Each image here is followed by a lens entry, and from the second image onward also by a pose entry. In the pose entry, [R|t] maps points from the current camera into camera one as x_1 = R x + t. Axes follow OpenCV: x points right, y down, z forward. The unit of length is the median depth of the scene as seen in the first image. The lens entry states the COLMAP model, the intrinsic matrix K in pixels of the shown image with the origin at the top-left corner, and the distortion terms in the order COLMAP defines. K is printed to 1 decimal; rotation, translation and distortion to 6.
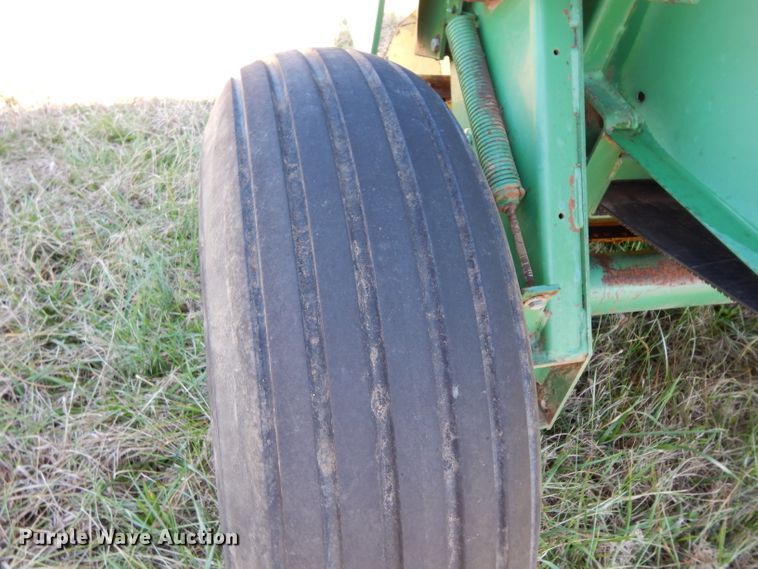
lens RADIAL K [[544.1, 0, 379.0], [0, 544.1, 284.5], [0, 0, 1]] dist [0.005249, 0.002490]
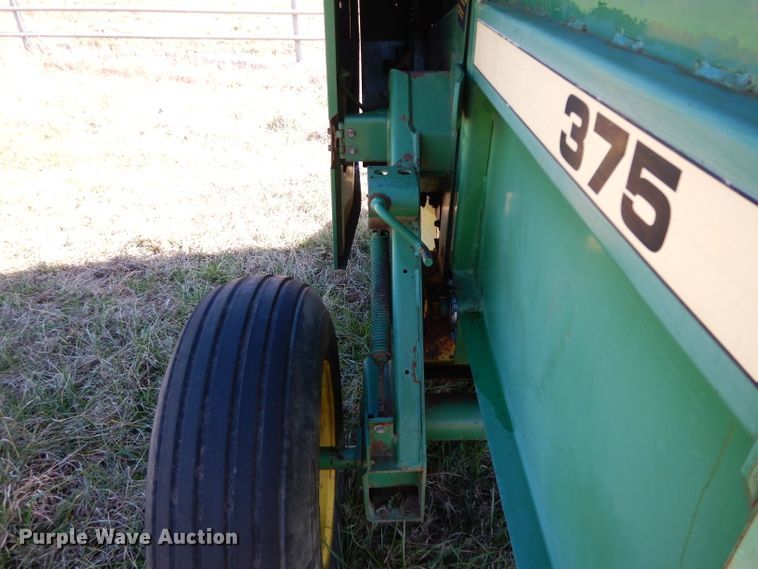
lens RADIAL K [[544.1, 0, 379.0], [0, 544.1, 284.5], [0, 0, 1]] dist [0.005249, 0.002490]
pose [[0.971670, 0.010866, -0.236093, 0.453999], [-0.053126, 0.983420, -0.173388, -0.071278], [0.230294, 0.181018, 0.956136, -0.408963]]
